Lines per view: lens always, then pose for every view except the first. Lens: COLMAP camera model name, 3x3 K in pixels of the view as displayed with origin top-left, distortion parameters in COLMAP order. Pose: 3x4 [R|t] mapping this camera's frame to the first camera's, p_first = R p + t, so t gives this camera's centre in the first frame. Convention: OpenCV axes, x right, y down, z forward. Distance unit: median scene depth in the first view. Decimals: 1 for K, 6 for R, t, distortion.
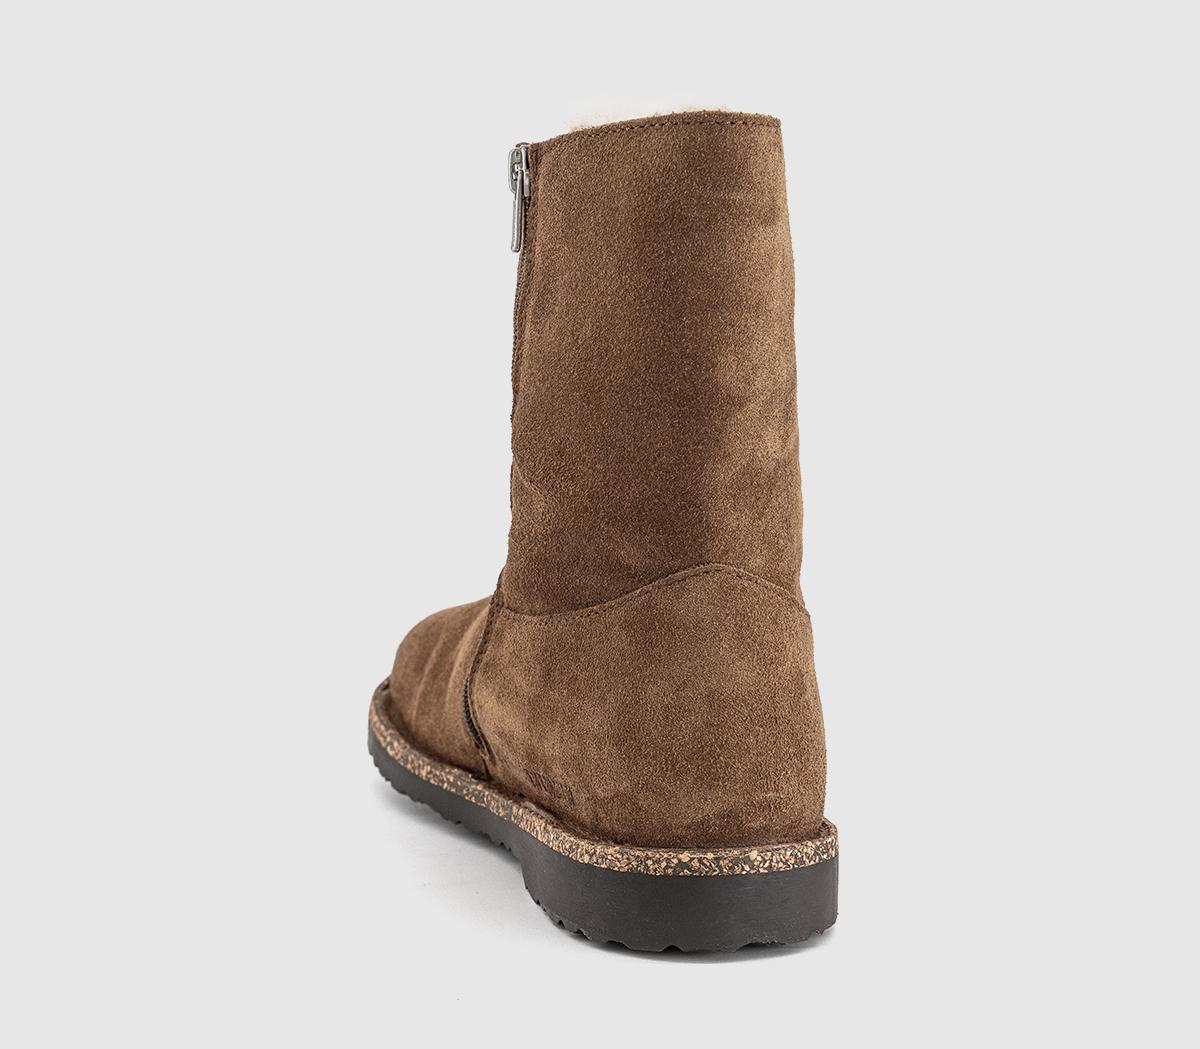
lens RADIAL K [[2528.6, 0, 600.6], [0, 2528.6, 536.3], [0, 0, 1]] dist [0.055560, 0.000000]
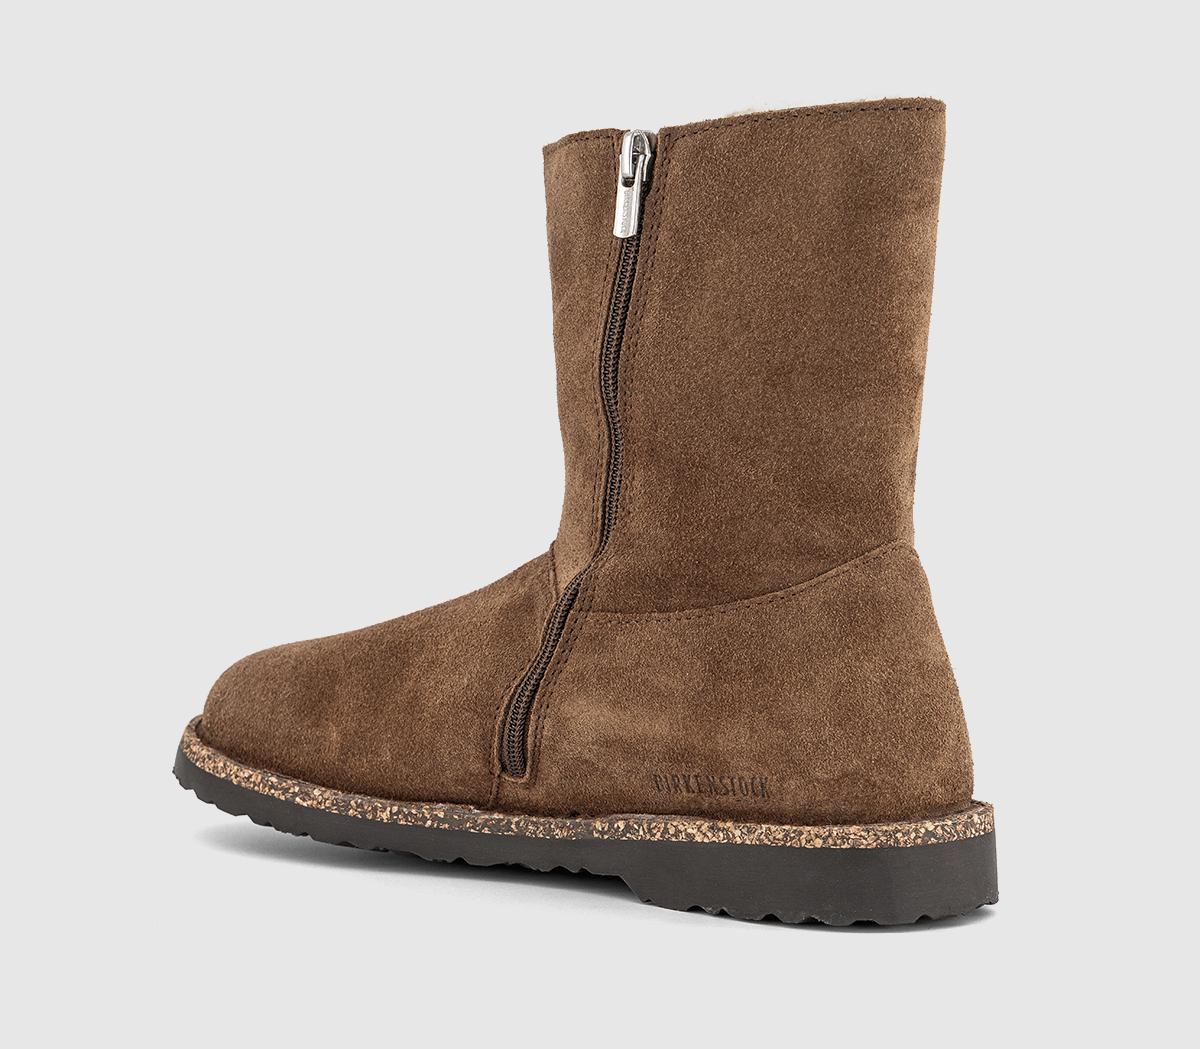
lens RADIAL K [[3019.6, 0, 599.0], [0, 3019.6, 514.5], [0, 0, 1]] dist [0.103016, 0.000000]
pose [[0.813168, -0.033523, 0.581063, -0.768422], [0.067337, 0.997055, -0.036711, 0.037399], [-0.578121, 0.068979, 0.813030, 0.079394]]
